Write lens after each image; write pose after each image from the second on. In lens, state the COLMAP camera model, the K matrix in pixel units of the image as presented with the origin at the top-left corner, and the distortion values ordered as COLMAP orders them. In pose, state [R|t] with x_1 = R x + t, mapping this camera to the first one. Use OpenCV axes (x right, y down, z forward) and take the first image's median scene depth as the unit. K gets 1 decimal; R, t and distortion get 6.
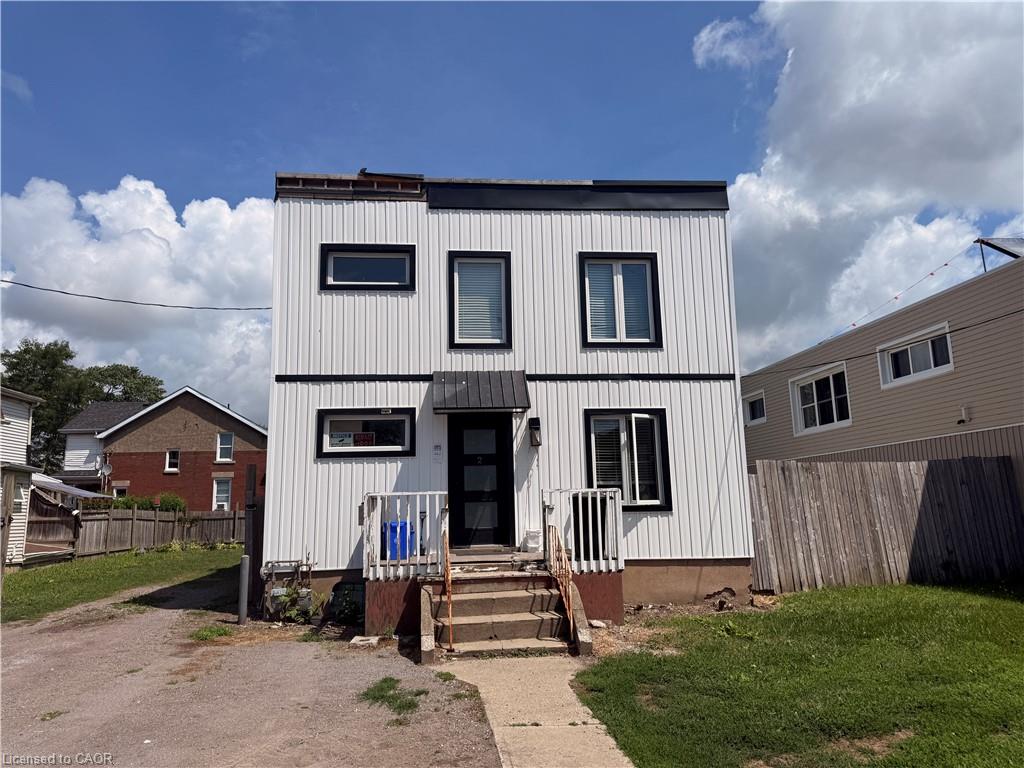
lens RADIAL K [[721.2, 0, 505.8], [0, 721.2, 375.5], [0, 0, 1]] dist [0.075381, -0.005955]
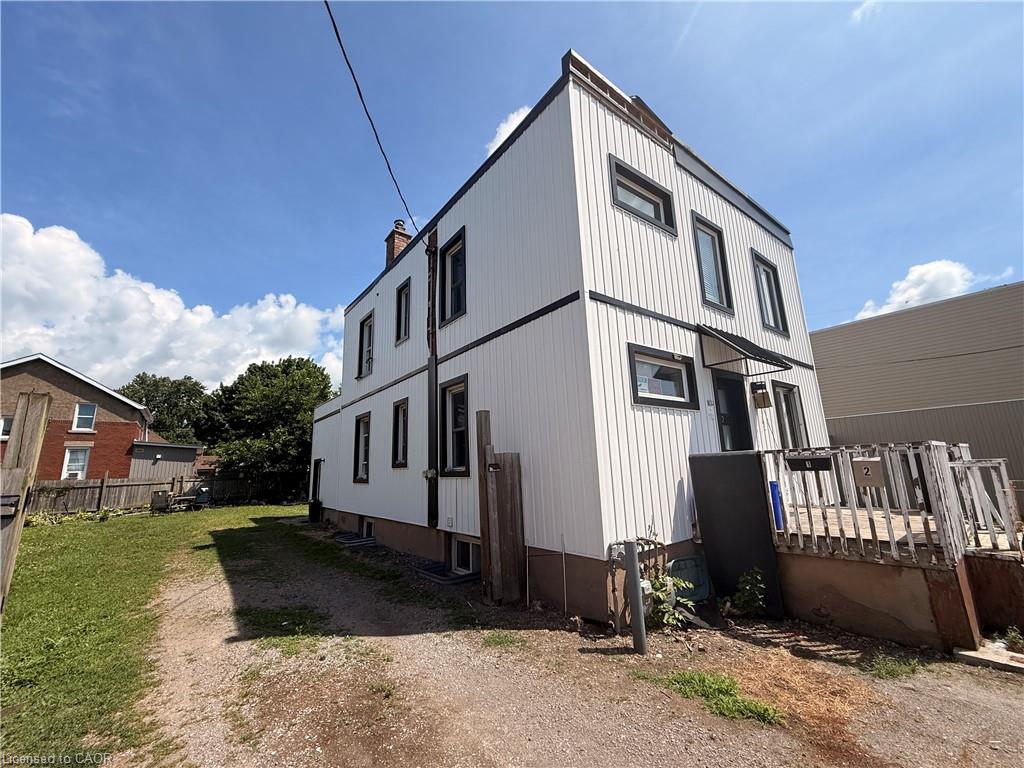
lens RADIAL K [[414.6, 0, 517.2], [0, 414.6, 382.5], [0, 0, 1]] dist [0.001184, 0.000035]
pose [[0.856807, 0.097757, 0.506286, -1.213654], [-0.079185, 0.995163, -0.058144, 0.259684], [-0.509521, 0.009728, 0.860403, 1.386121]]
